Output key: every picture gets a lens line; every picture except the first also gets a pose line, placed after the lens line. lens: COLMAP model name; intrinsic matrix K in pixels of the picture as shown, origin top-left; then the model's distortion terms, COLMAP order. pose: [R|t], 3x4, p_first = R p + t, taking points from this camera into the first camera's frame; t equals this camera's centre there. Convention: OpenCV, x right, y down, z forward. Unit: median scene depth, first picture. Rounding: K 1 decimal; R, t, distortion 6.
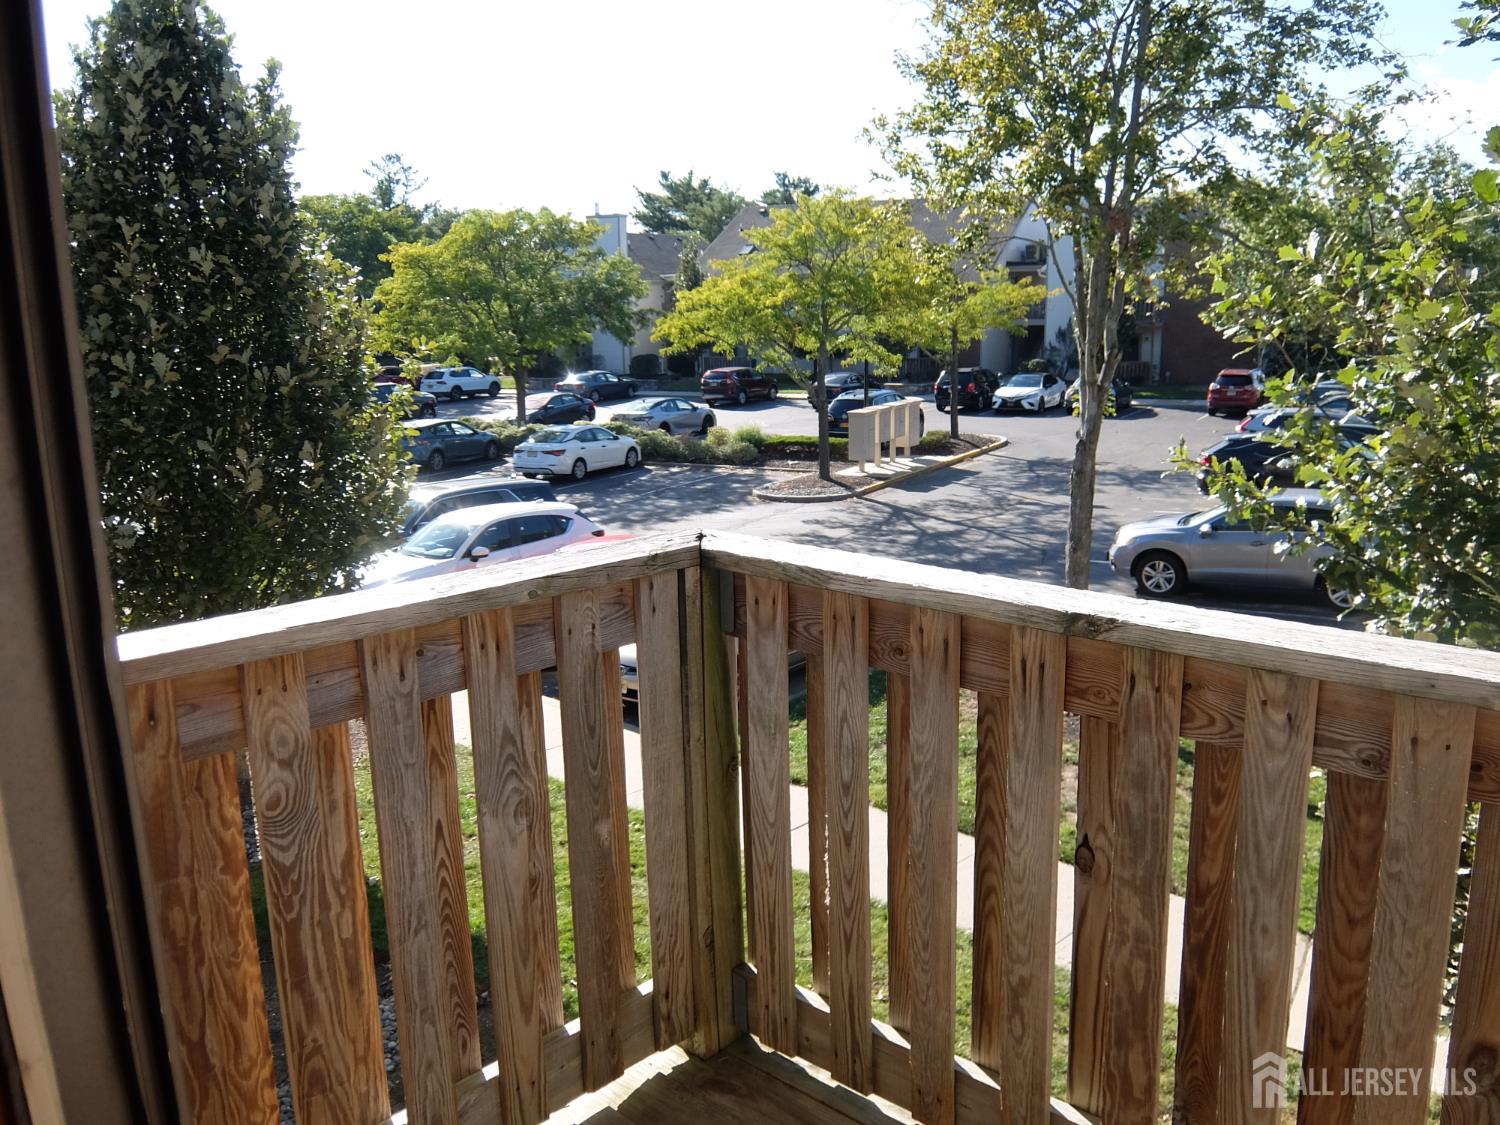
lens RADIAL K [[1223.8, 0, 777.2], [0, 1223.8, 568.8], [0, 0, 1]] dist [-0.070399, -0.007457]
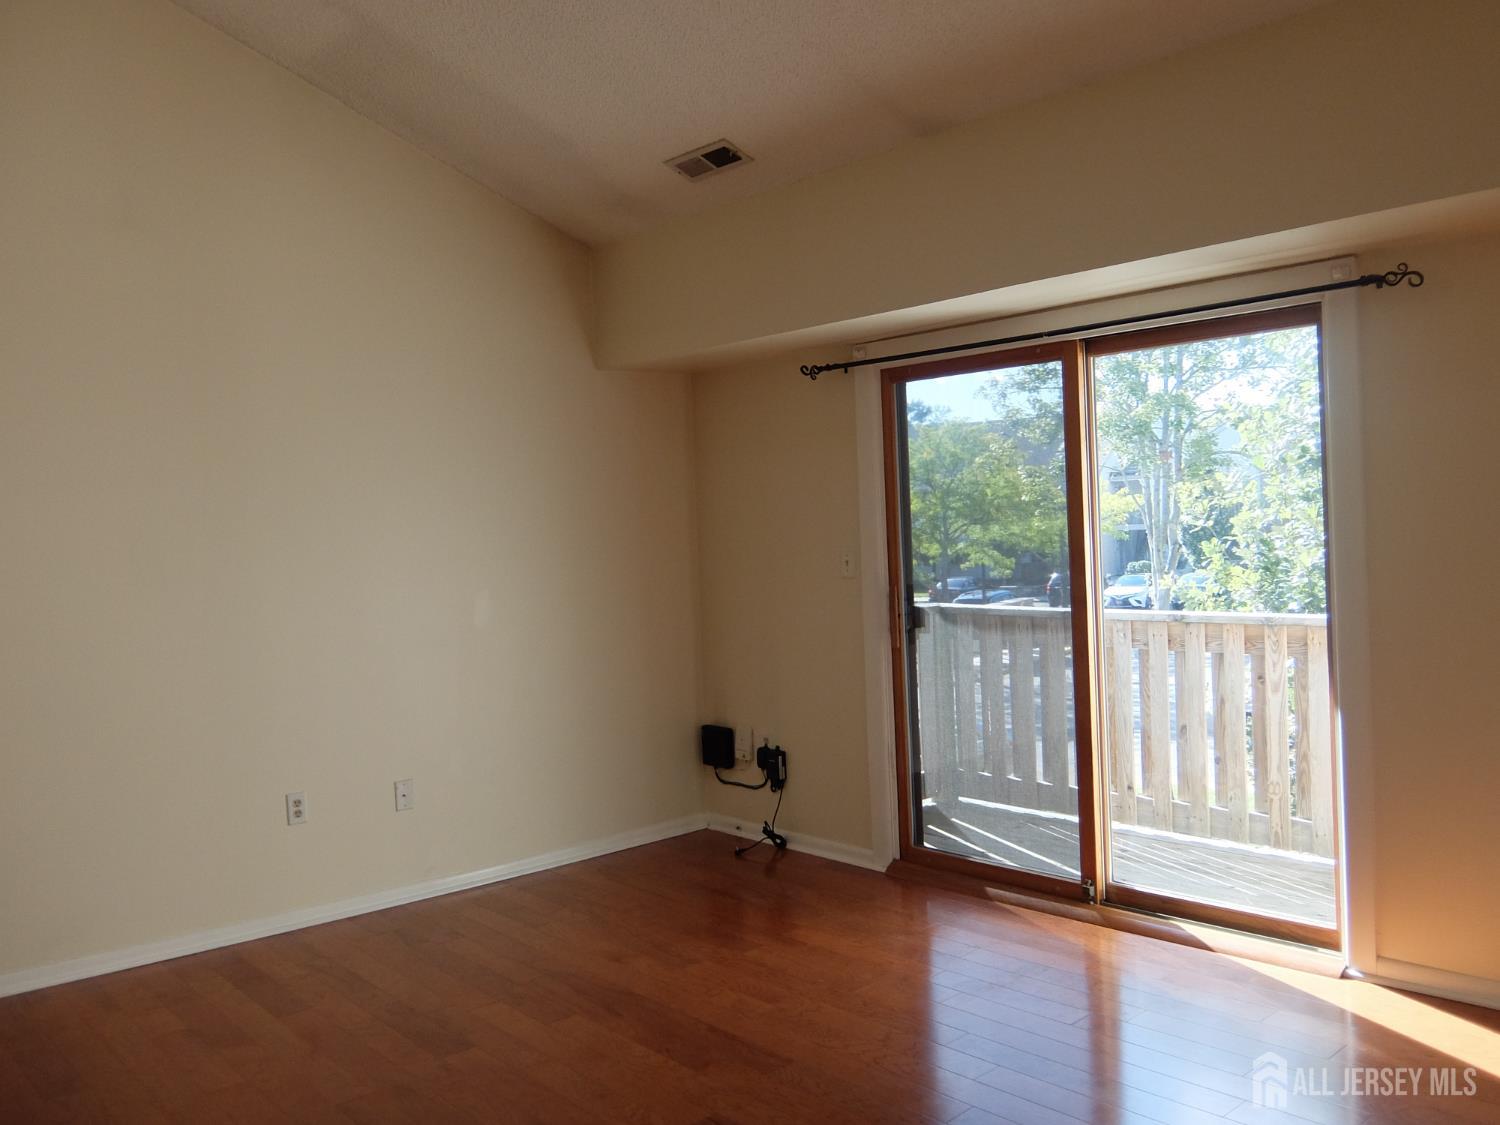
lens RADIAL K [[1280.6, 0, 750.0], [0, 1280.6, 562.5], [0, 0, 1]] dist [0.004865, -0.001730]
pose [[0.994285, -0.022087, -0.104445, -0.018079], [0.003187, 0.984068, -0.177766, 0.039384], [0.106708, 0.176418, 0.978514, -0.191205]]
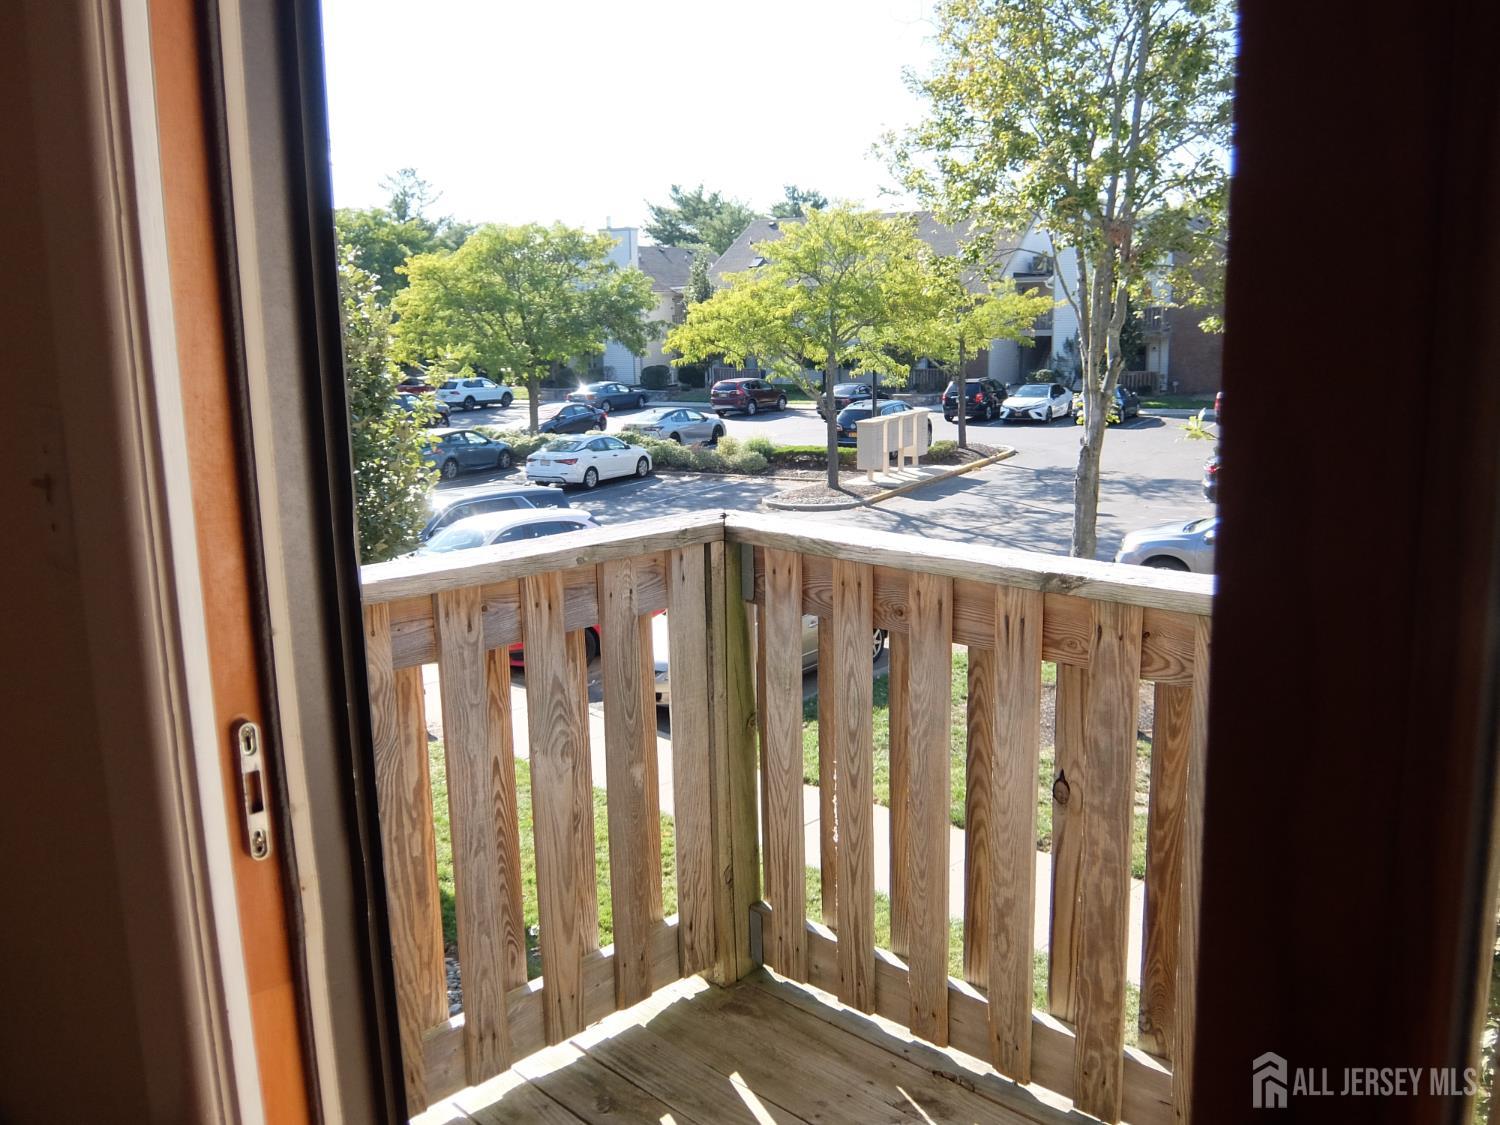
lens RADIAL K [[1227.7, 0, 755.4], [0, 1227.7, 544.2], [0, 0, 1]] dist [-0.046388, -0.001852]
pose [[0.999698, 0.002461, -0.024447, -0.000521], [-0.003191, 0.999548, -0.029882, 0.003443], [0.024362, 0.029951, 0.999254, -0.013209]]
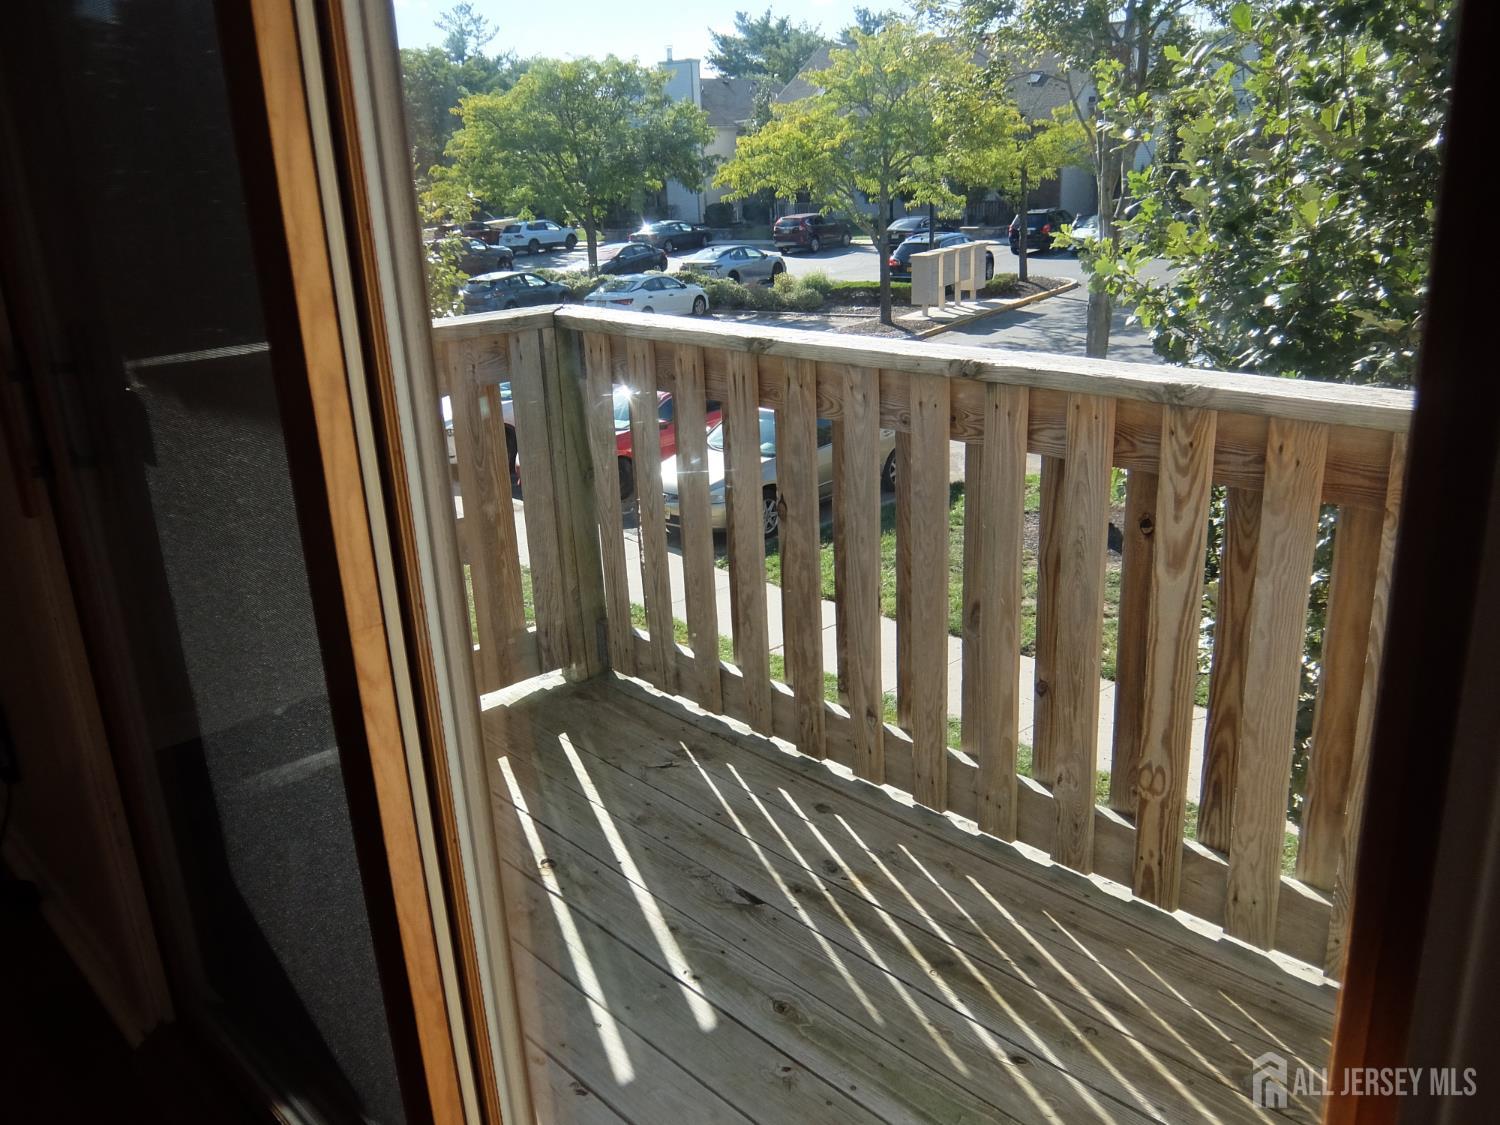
lens RADIAL K [[1241.8, 0, 750.0], [0, 1241.8, 562.5], [0, 0, 1]] dist [-0.055241, -0.003168]
pose [[0.994803, 0.003184, -0.101773, 0.029978], [0.007850, 0.994138, 0.107836, 0.011232], [0.101519, -0.108075, 0.988946, -0.042061]]
